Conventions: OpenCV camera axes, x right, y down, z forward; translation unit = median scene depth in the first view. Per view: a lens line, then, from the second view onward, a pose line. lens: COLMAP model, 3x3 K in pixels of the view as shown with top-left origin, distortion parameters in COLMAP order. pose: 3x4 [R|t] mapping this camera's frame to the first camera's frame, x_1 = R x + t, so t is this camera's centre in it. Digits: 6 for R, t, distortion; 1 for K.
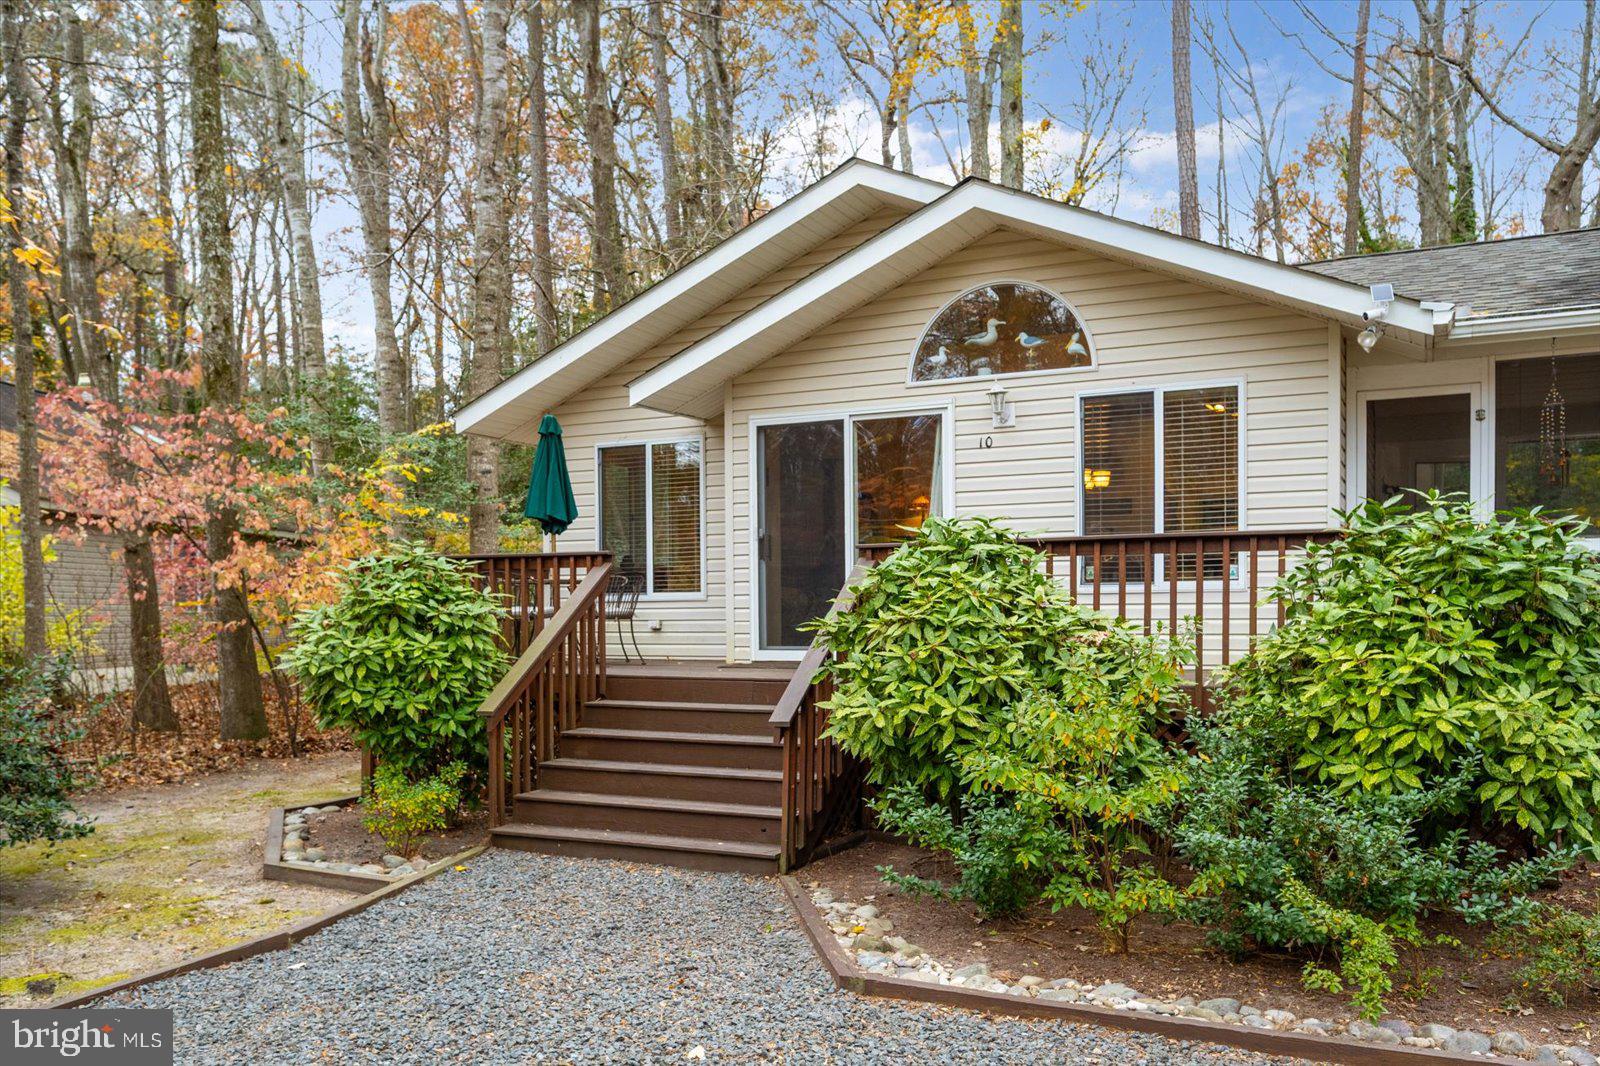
lens RADIAL K [[1168.2, 0, 800.6], [0, 1168.2, 628.8], [0, 0, 1]] dist [0.000150, 0.002917]
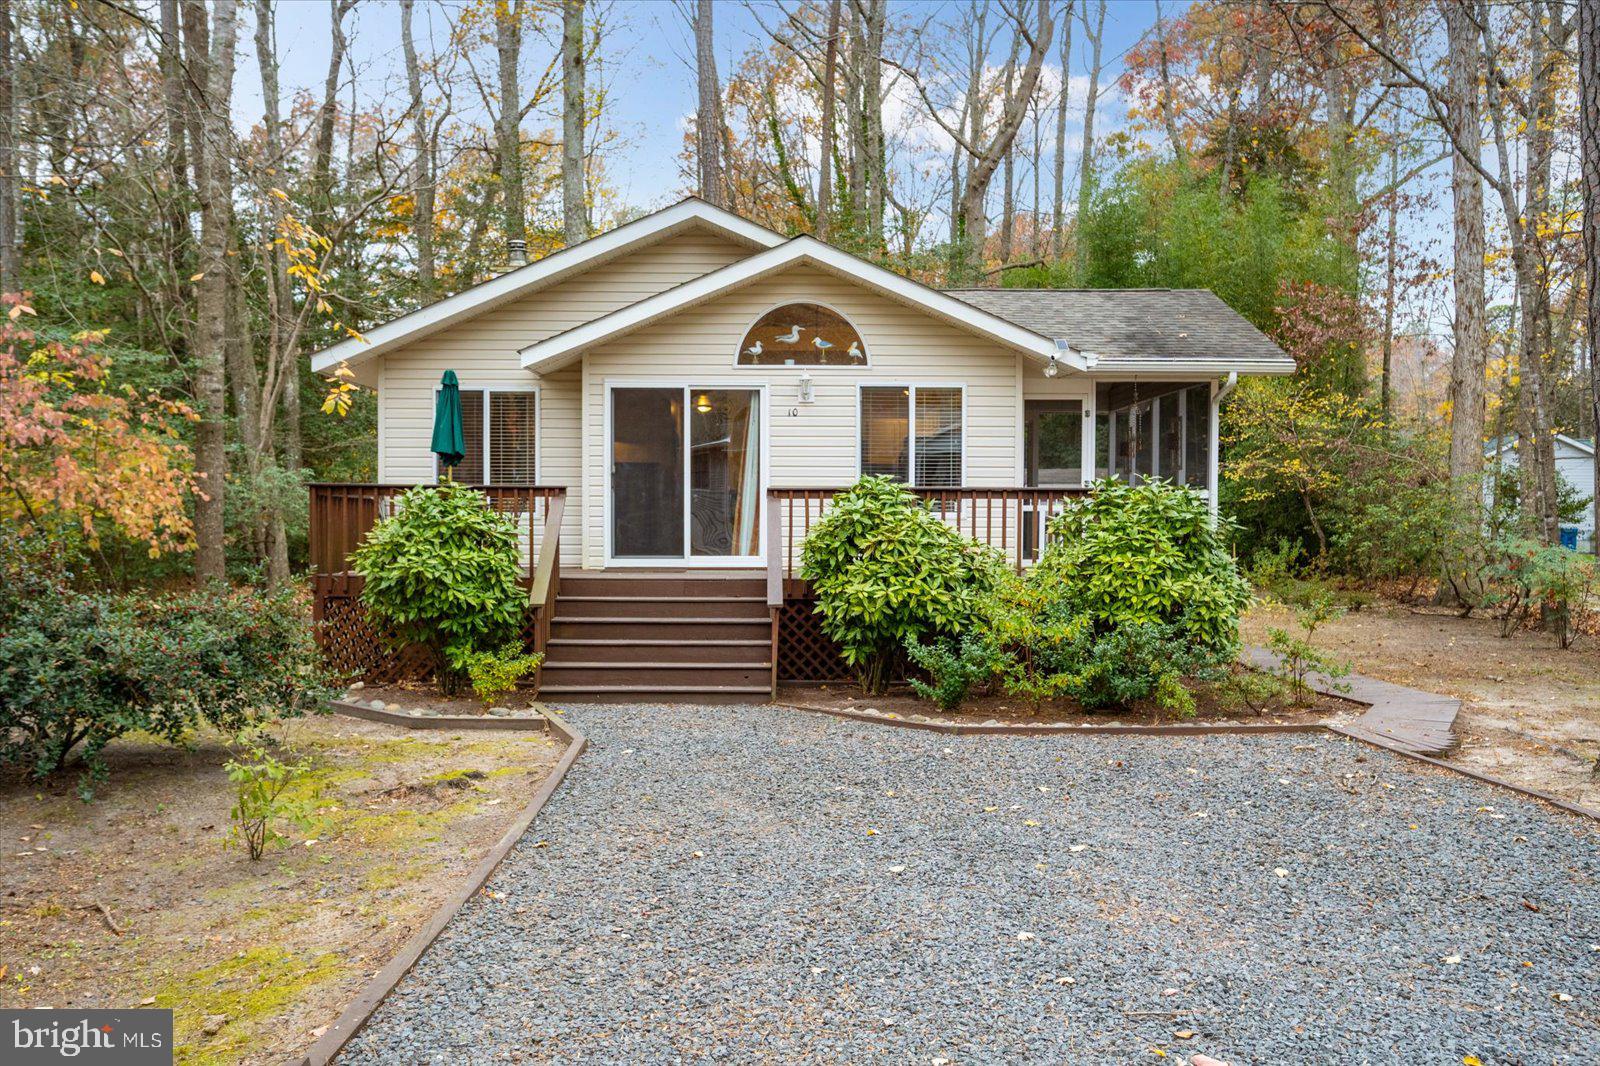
lens RADIAL K [[1083.9, 0, 800.0], [0, 1083.9, 533.0], [0, 0, 1]] dist [0.005468, 0.001803]
pose [[0.919331, 0.004036, 0.393464, -0.383014], [-0.002328, 0.999986, -0.004817, -0.006191], [-0.393478, 0.003512, 0.919327, -0.238441]]
